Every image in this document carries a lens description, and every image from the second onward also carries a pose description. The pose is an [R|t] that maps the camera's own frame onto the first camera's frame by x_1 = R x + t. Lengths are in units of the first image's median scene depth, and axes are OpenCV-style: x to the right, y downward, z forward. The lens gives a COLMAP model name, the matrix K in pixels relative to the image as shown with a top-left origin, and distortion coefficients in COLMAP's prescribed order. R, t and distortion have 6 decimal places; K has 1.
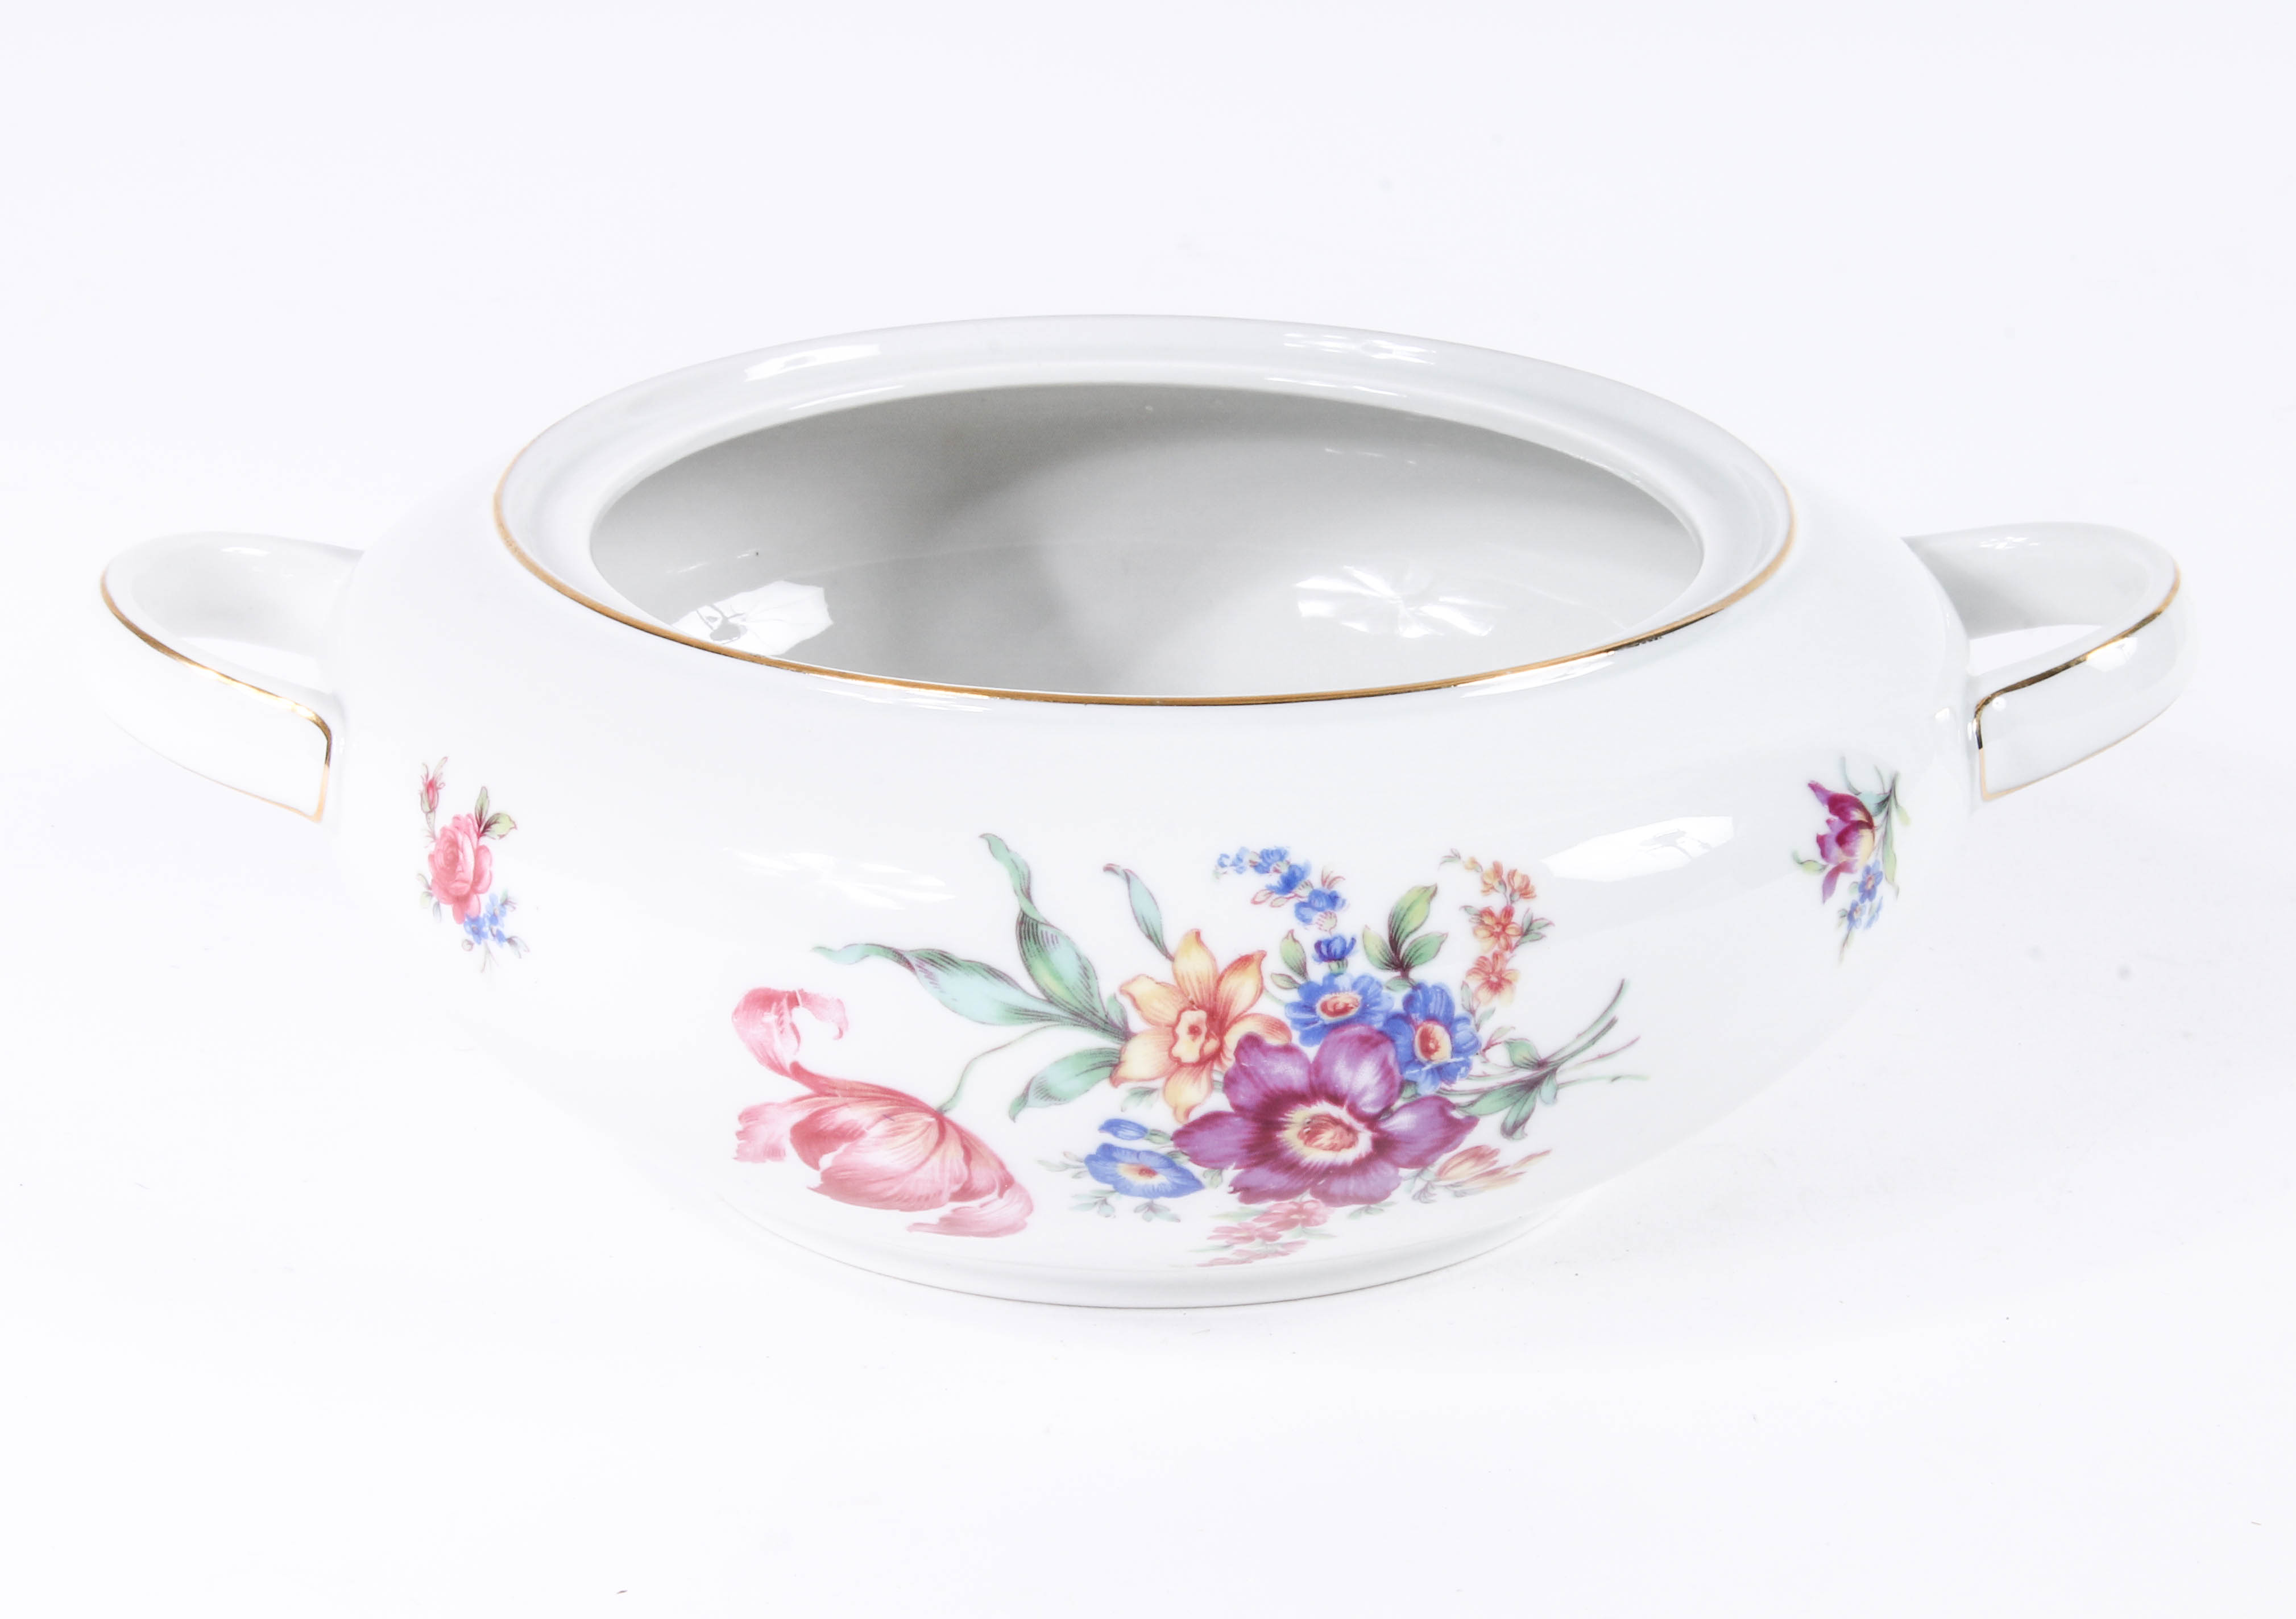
lens RADIAL K [[5611.5, 0, 1149.9], [0, 5611.5, 801.7], [0, 0, 1]] dist [0.056931, 0.000000]
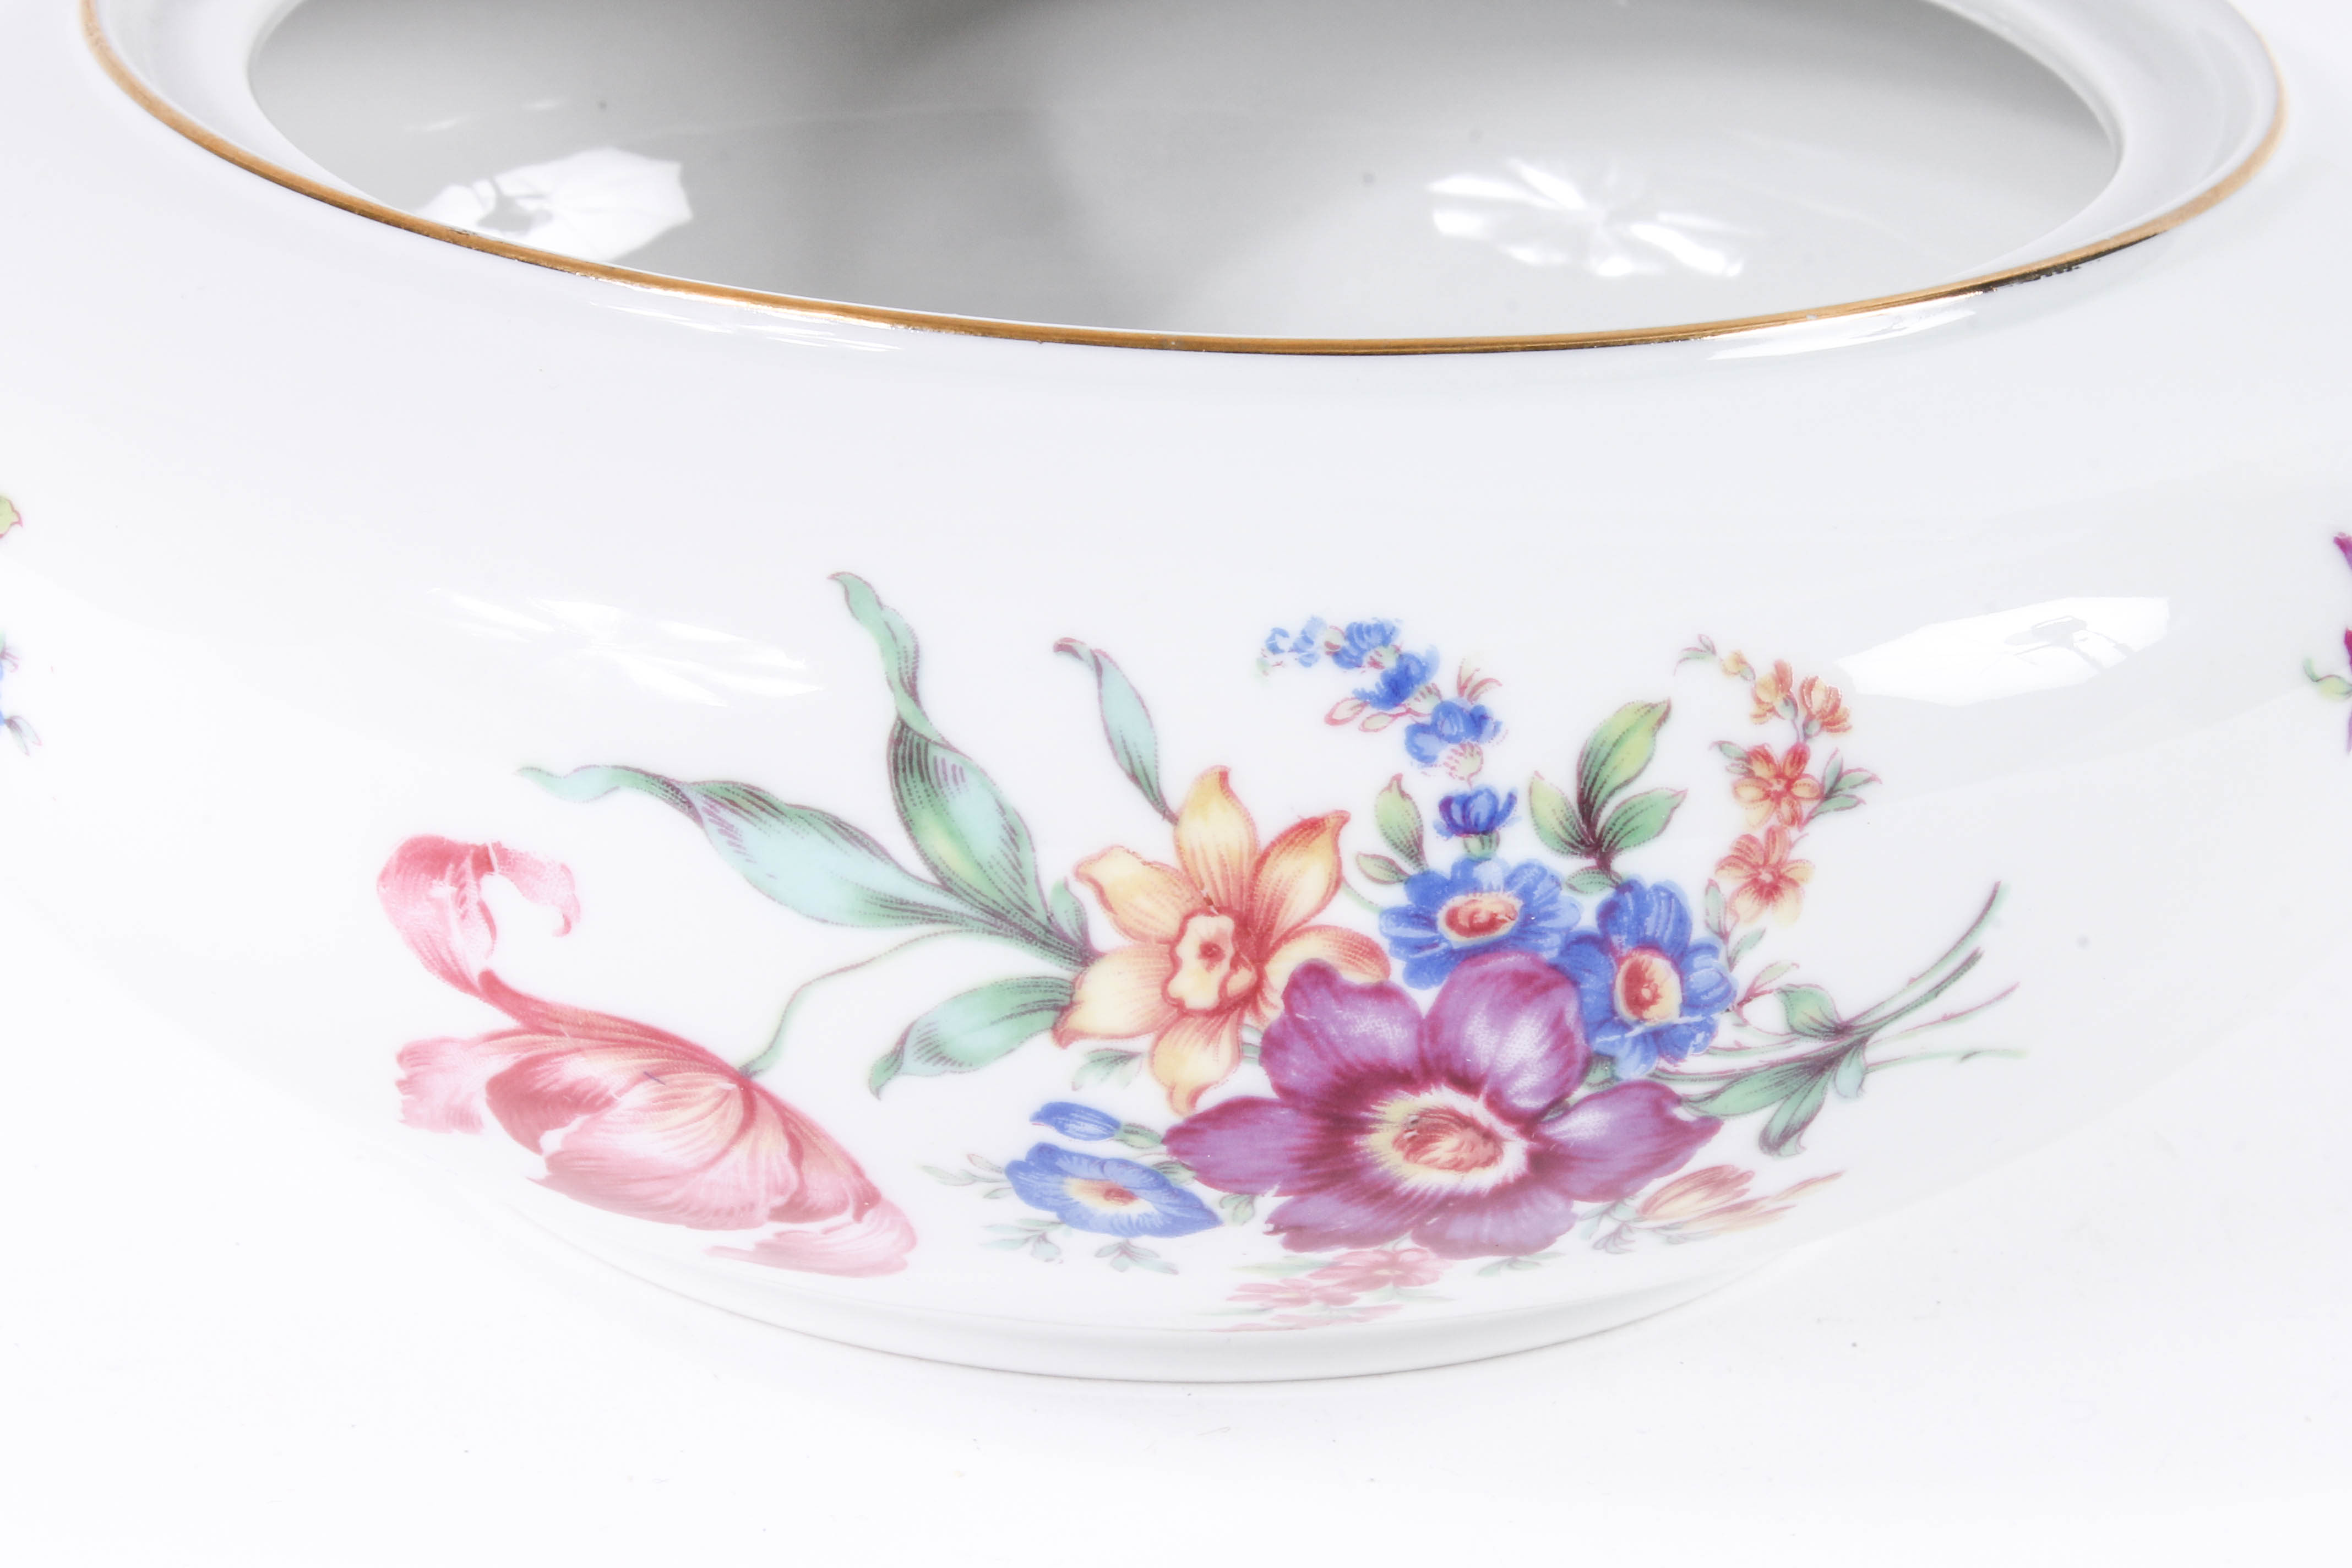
lens RADIAL K [[5566.4, 0, 1169.5], [0, 5566.4, 791.8], [0, 0, 1]] dist [0.075106, 0.000000]
pose [[0.998992, 0.041860, -0.016224, 0.011816], [-0.040938, 0.997727, 0.053521, -0.003183], [0.018427, -0.052803, 0.998435, 0.456832]]
